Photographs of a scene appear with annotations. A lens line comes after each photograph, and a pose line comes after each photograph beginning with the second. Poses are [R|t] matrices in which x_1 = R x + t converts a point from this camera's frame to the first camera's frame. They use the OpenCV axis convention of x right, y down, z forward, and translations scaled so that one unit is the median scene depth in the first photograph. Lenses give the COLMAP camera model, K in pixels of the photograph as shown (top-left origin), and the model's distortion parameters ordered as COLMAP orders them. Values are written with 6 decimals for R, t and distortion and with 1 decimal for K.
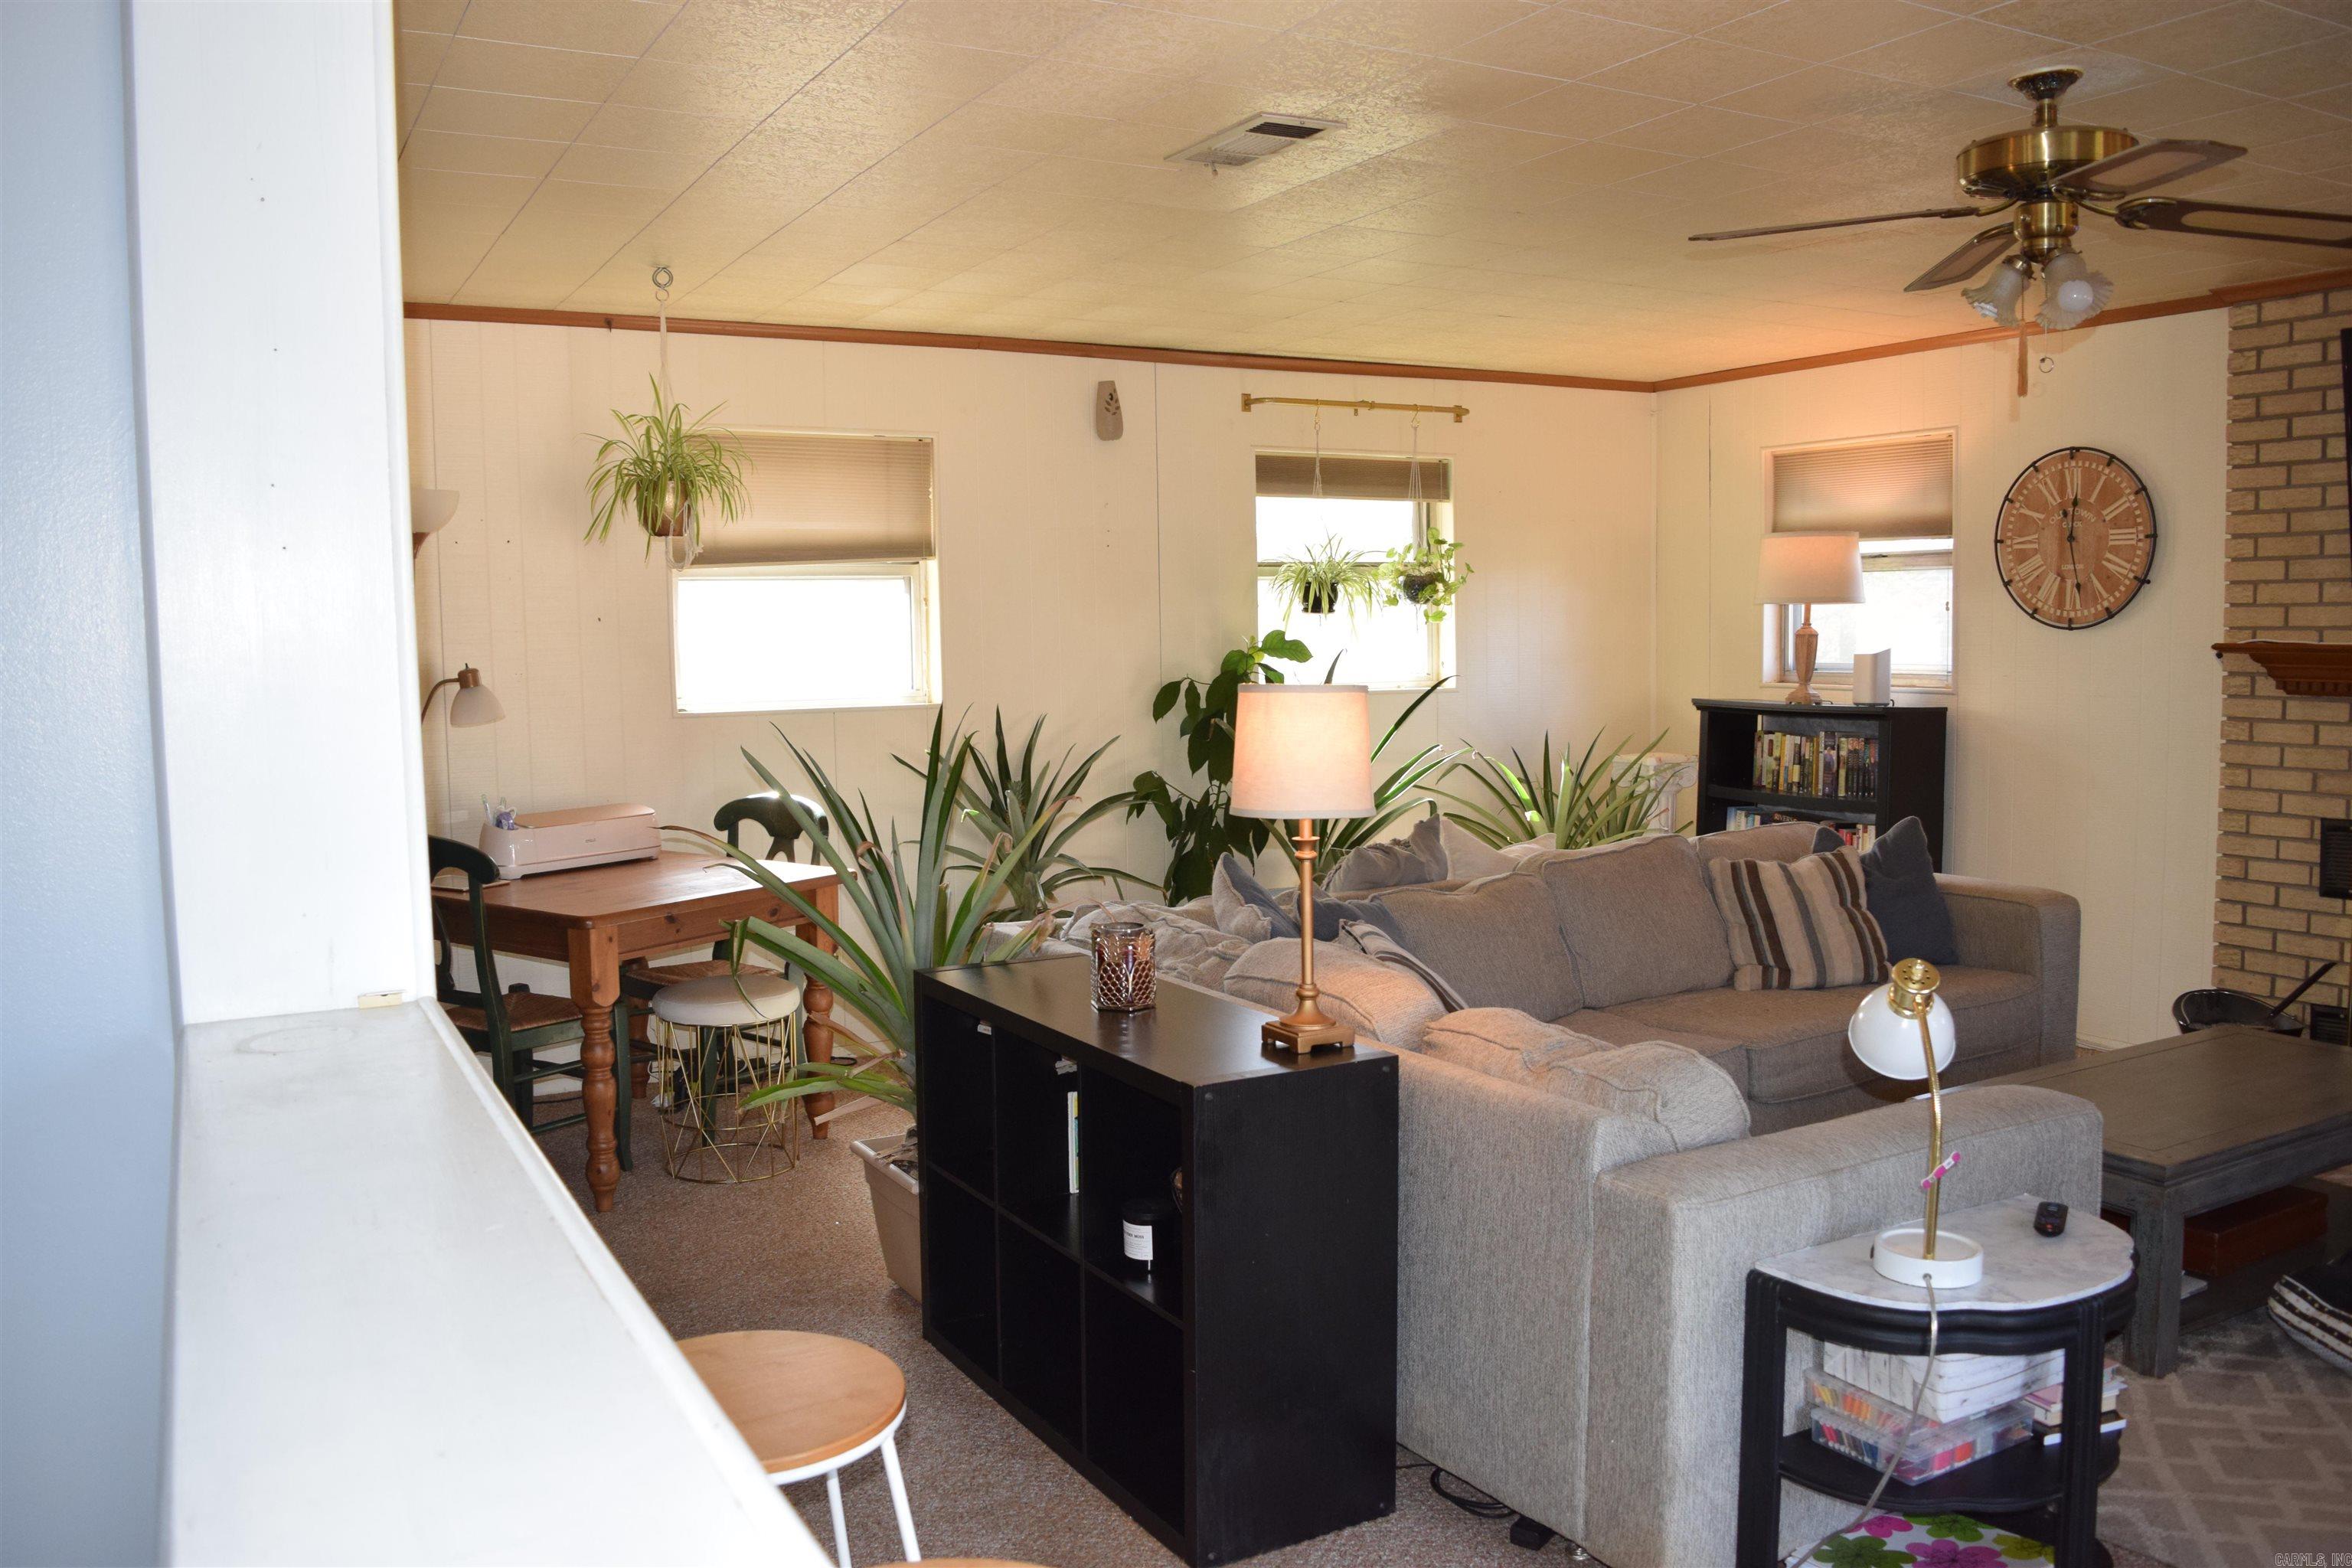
lens RADIAL K [[1847.6, 0, 1175.5], [0, 1847.6, 775.1], [0, 0, 1]] dist [-0.096693, 0.022546]
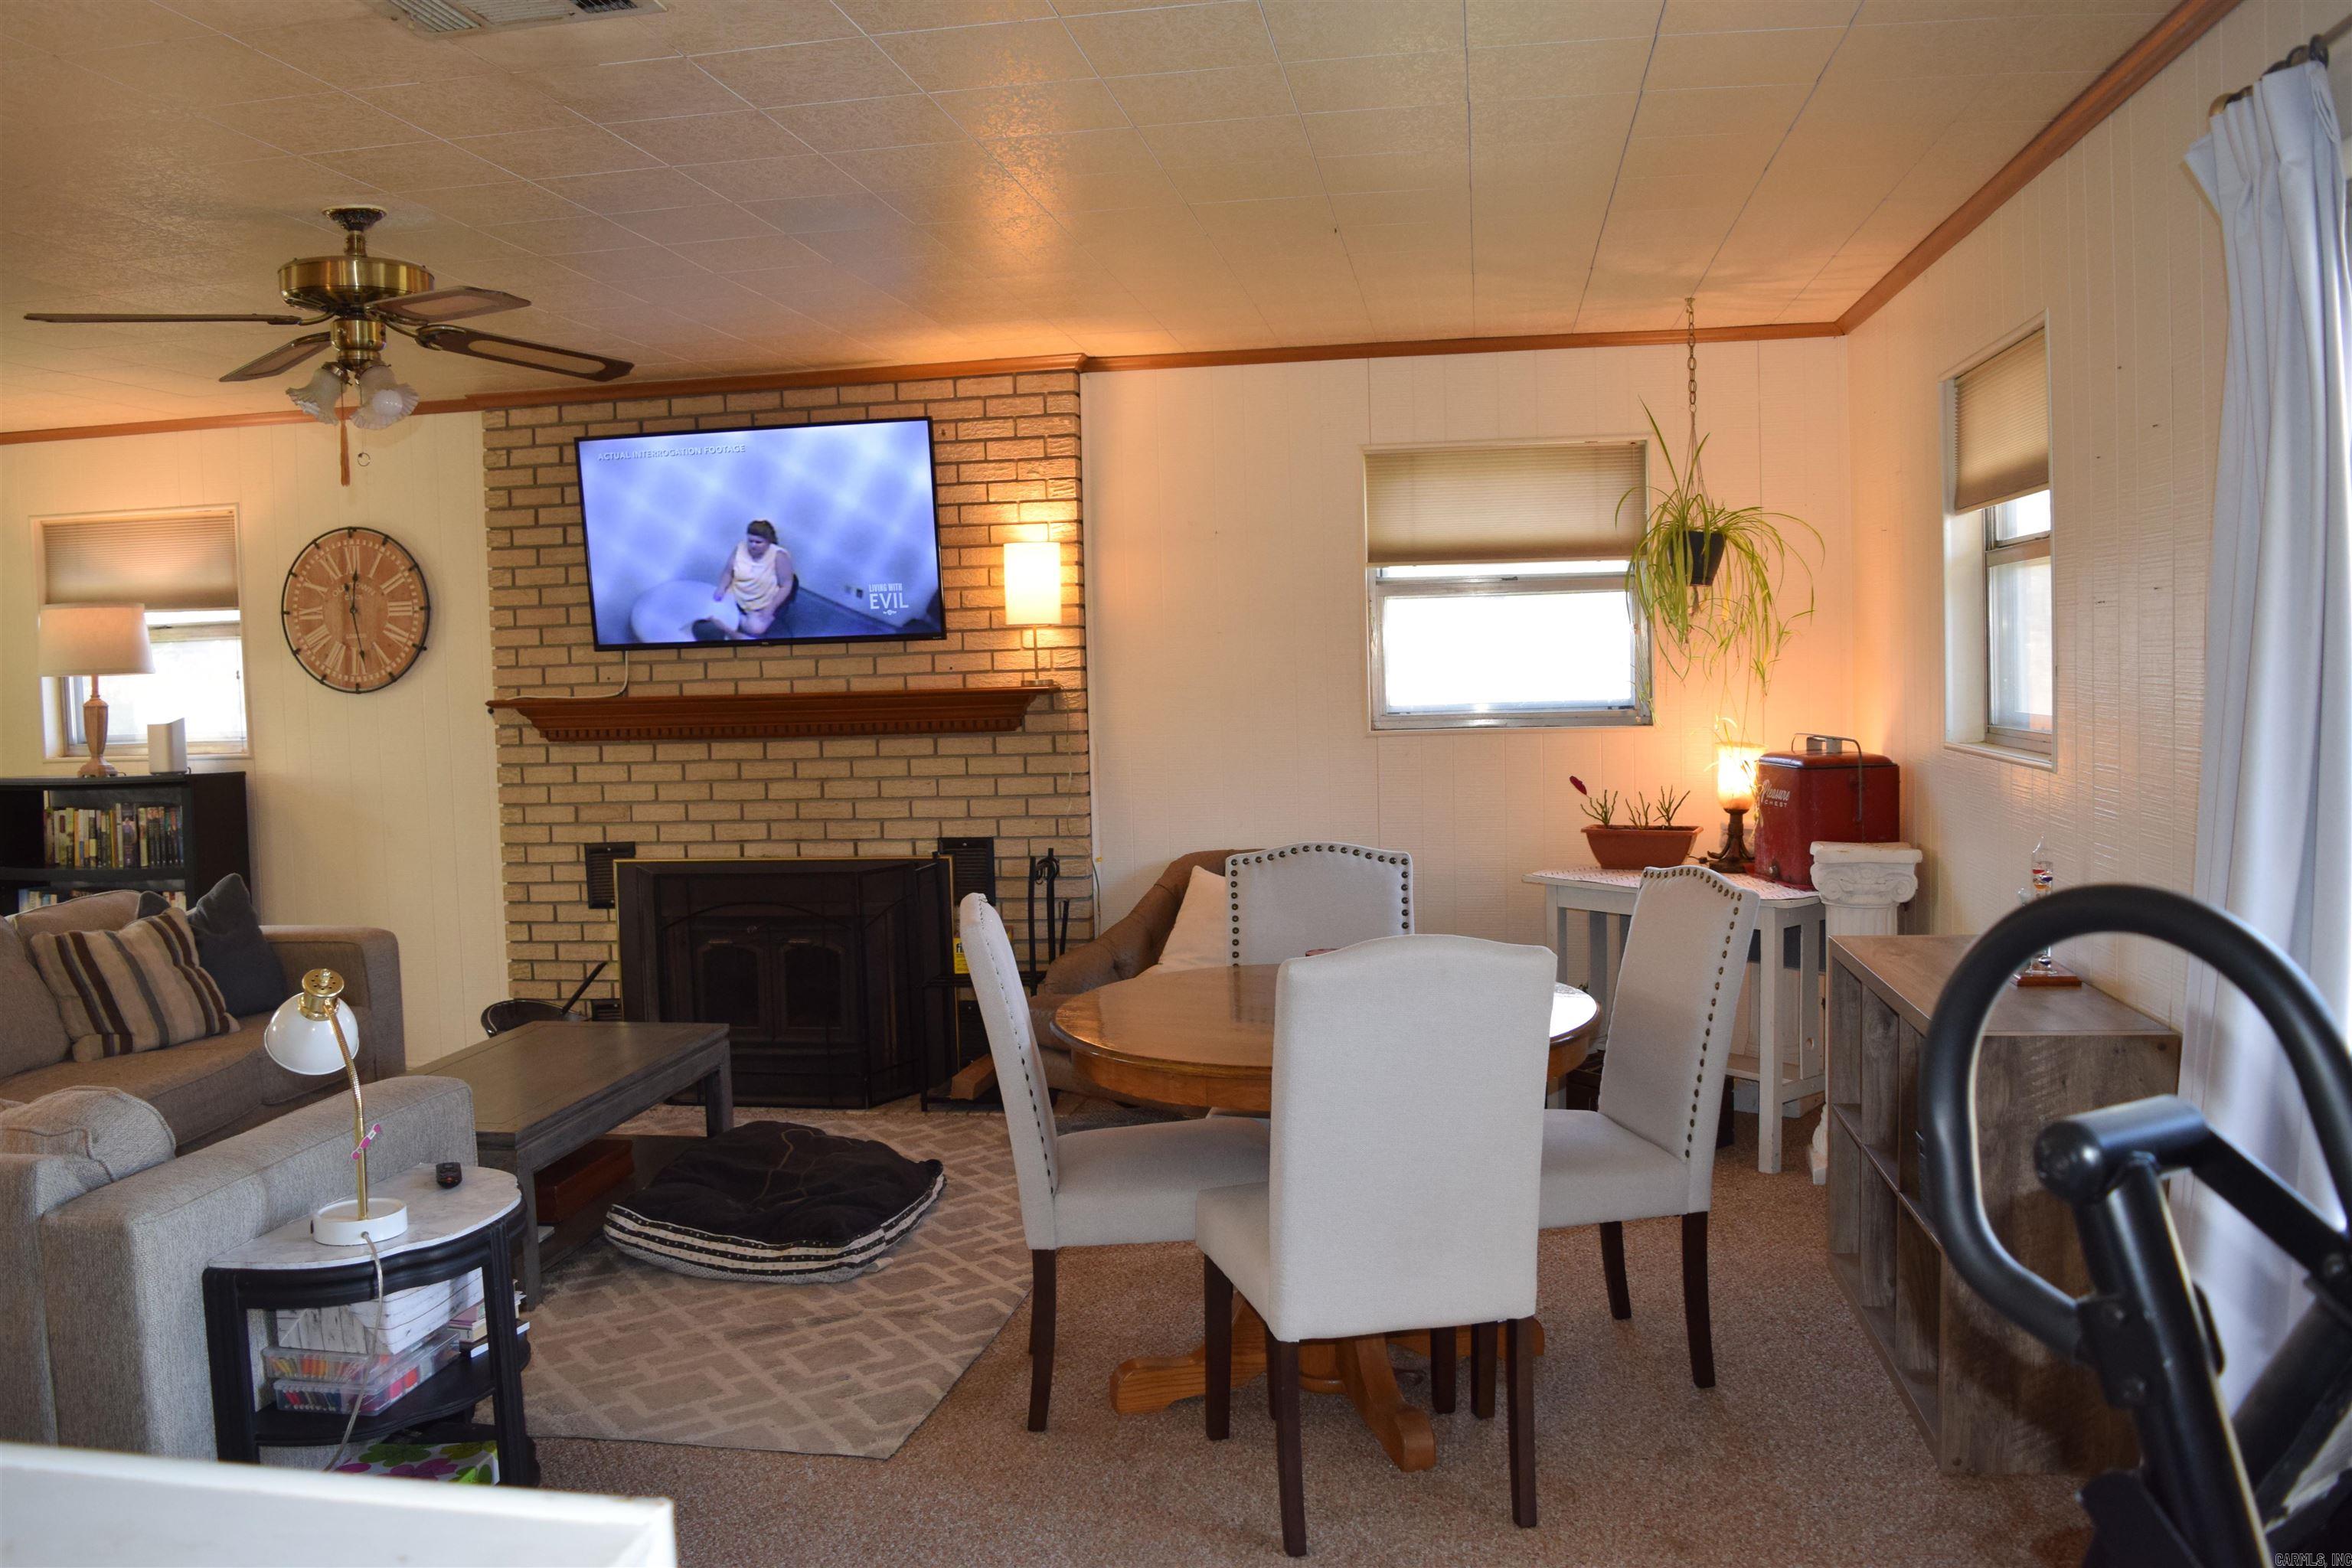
lens RADIAL K [[1847.6, 0, 1175.5], [0, 1847.6, 775.1], [0, 0, 1]] dist [-0.096693, 0.022546]
pose [[0.614724, -0.051993, 0.787027, -0.077654], [0.083531, 0.996505, 0.000587, 0.011046], [-0.784307, 0.065380, 0.616919, -0.072629]]
